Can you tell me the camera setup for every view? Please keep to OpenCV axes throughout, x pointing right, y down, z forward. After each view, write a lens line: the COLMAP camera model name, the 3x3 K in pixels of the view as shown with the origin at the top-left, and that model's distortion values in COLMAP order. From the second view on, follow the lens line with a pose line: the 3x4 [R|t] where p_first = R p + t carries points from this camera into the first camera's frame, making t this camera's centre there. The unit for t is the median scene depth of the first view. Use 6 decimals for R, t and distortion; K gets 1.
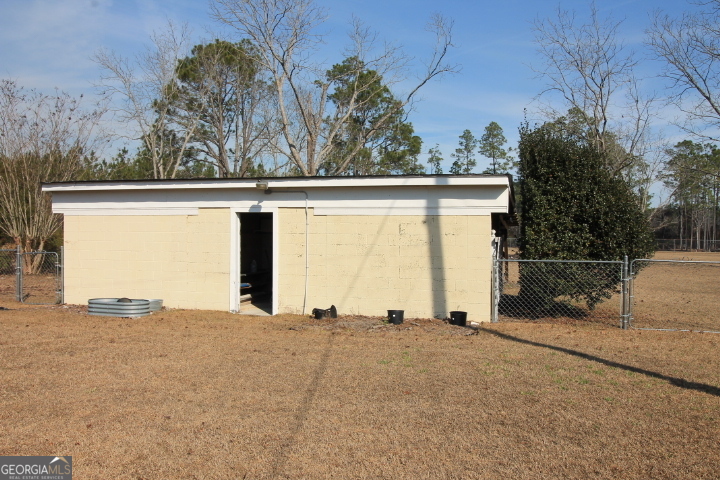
lens RADIAL K [[568.8, 0, 359.4], [0, 568.8, 239.3], [0, 0, 1]] dist [0.004036, -0.000248]
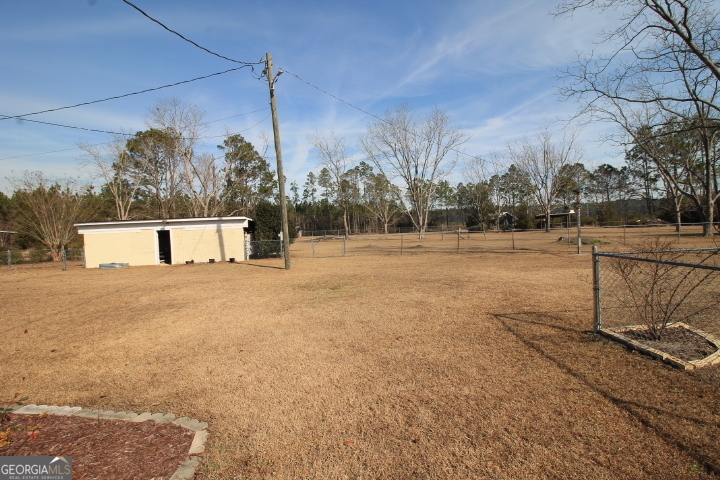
lens RADIAL K [[342.5, 0, 360.0], [0, 342.5, 239.0], [0, 0, 1]] dist [-0.006965, -0.005624]
pose [[0.960373, -0.055006, 0.273237, 0.067687], [0.049713, 0.998418, 0.026262, 0.000302], [-0.274249, -0.011638, 0.961588, -0.211195]]
